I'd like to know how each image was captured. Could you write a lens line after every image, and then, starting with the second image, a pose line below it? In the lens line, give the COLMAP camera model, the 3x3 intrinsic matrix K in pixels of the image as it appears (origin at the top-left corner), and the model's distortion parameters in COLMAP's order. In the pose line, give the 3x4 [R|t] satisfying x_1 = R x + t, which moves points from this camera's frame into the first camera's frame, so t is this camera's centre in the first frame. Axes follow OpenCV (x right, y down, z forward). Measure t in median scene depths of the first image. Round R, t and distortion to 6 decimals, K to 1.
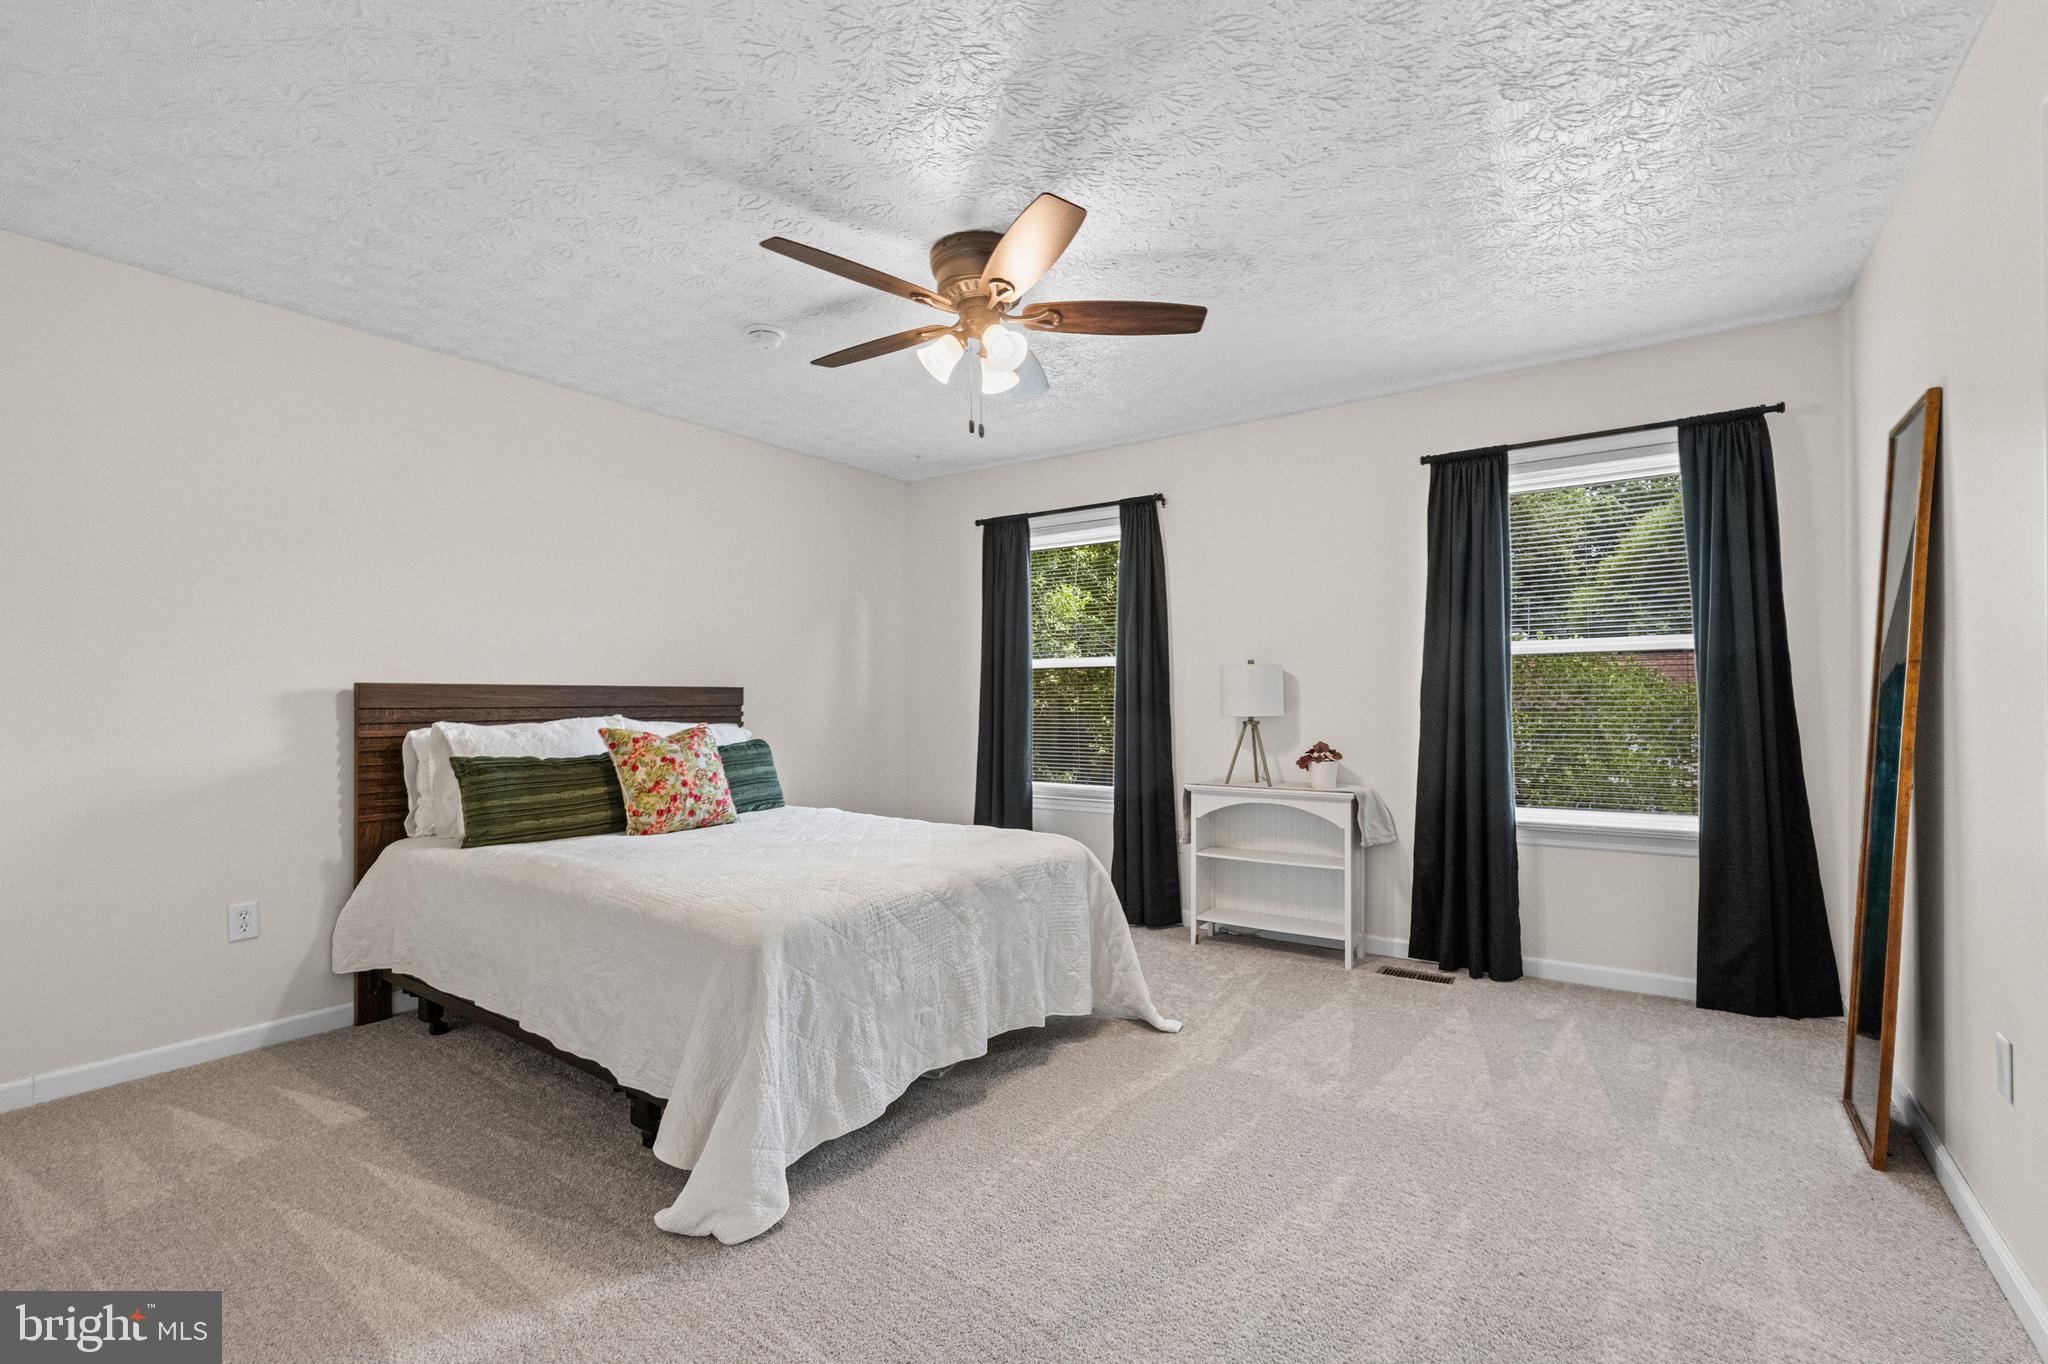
lens RADIAL K [[919.4, 0, 1013.9], [0, 919.4, 694.6], [0, 0, 1]] dist [-0.009058, 0.001971]
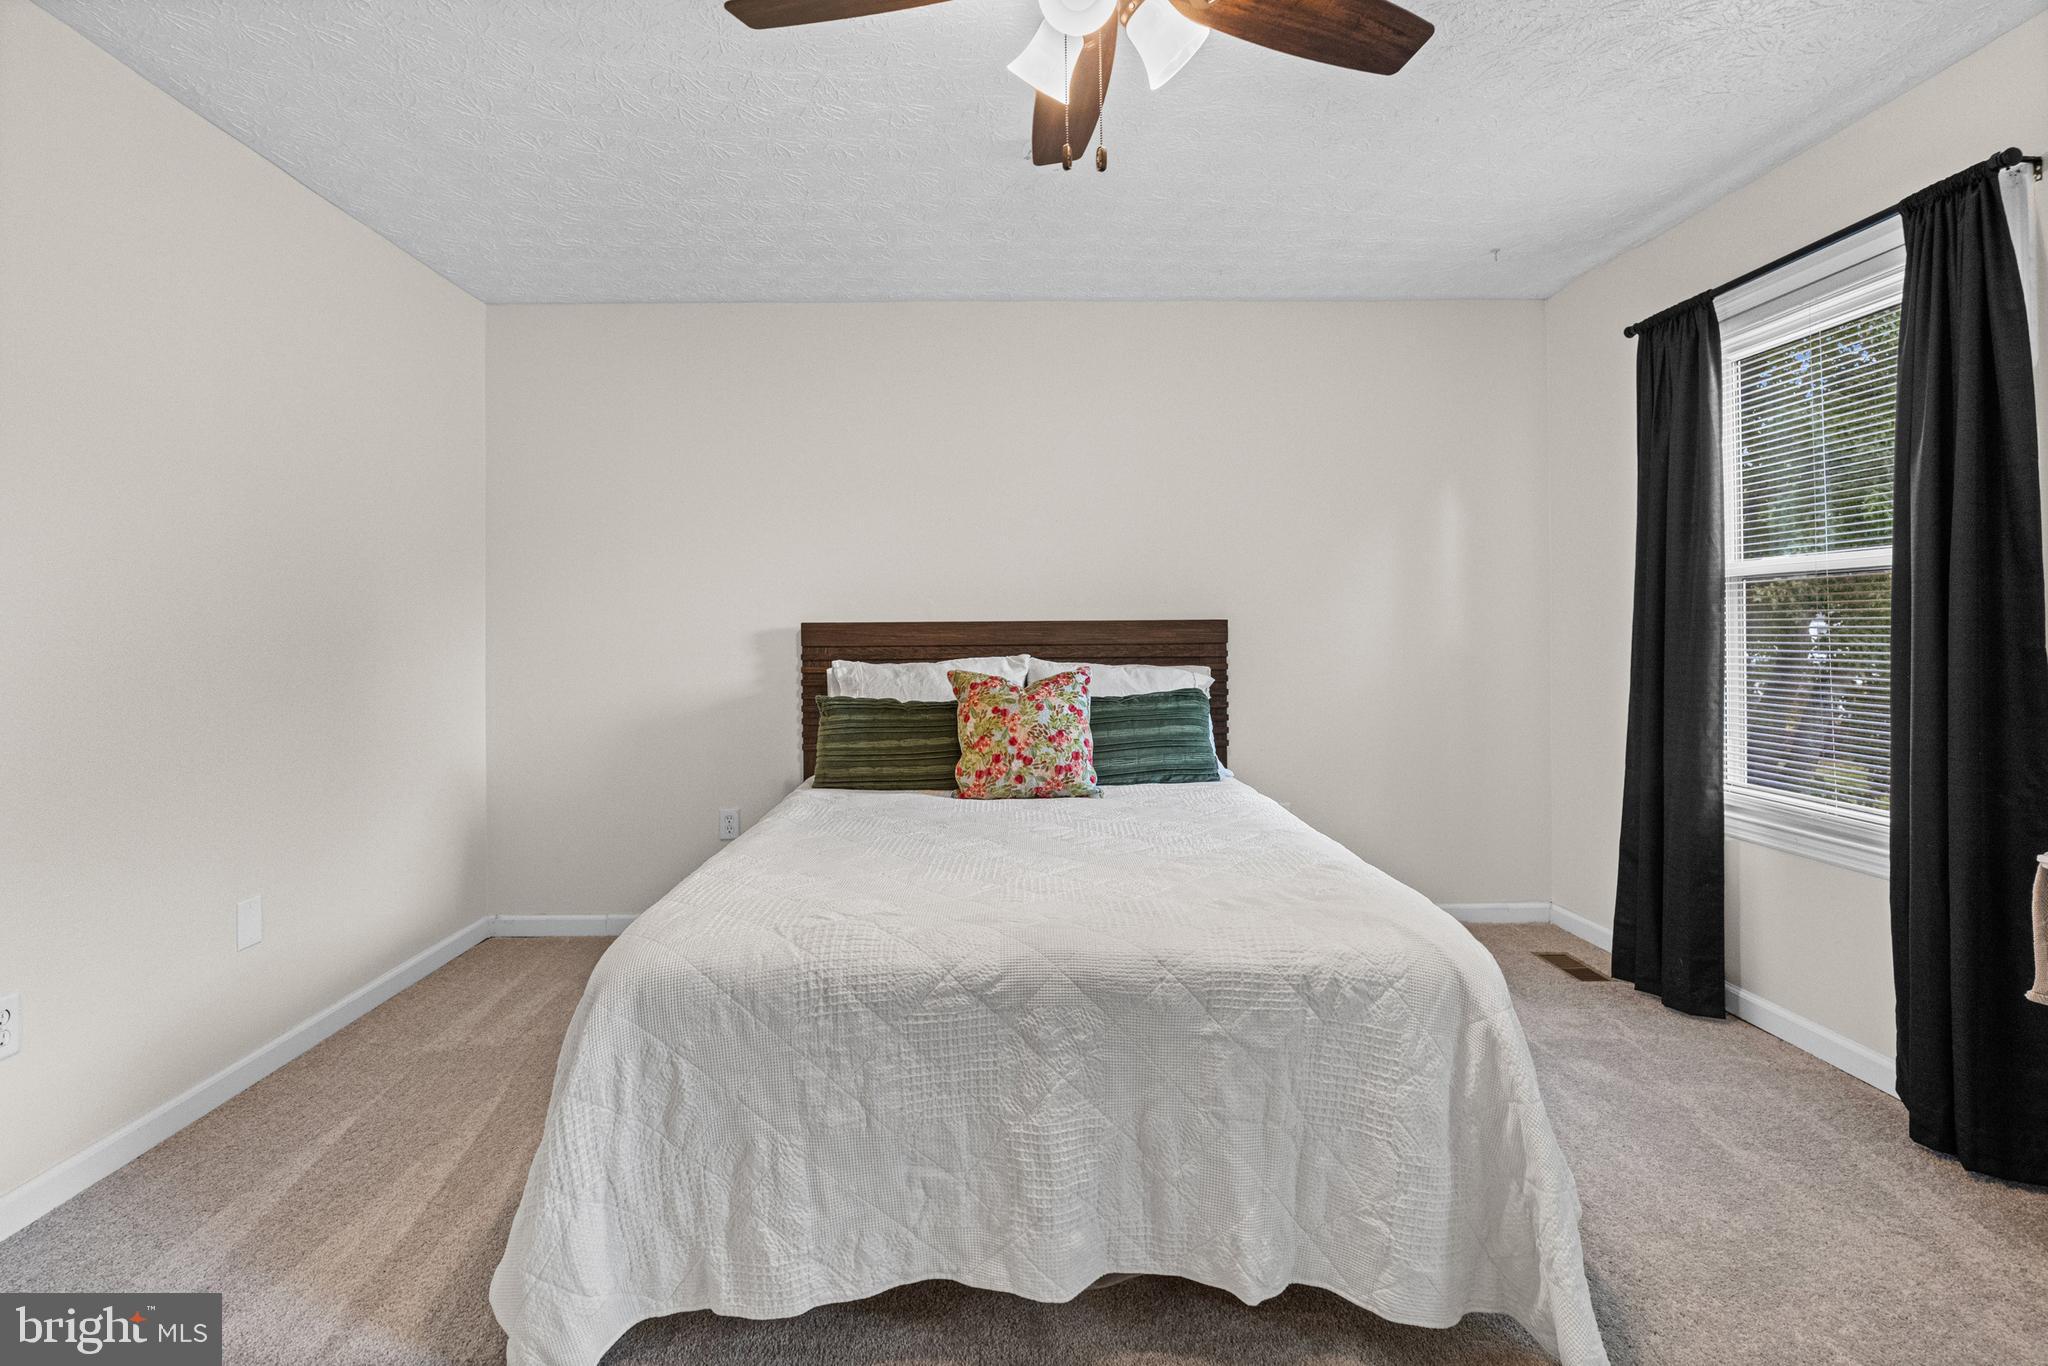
lens RADIAL K [[919.4, 0, 1048.0], [0, 919.4, 623.3], [0, 0, 1]] dist [-0.009058, 0.001971]
pose [[0.590634, -0.006796, -0.806911, 0.322889], [0.009554, 0.999953, -0.001428, -0.007275], [0.806883, -0.006866, 0.590671, 0.541112]]
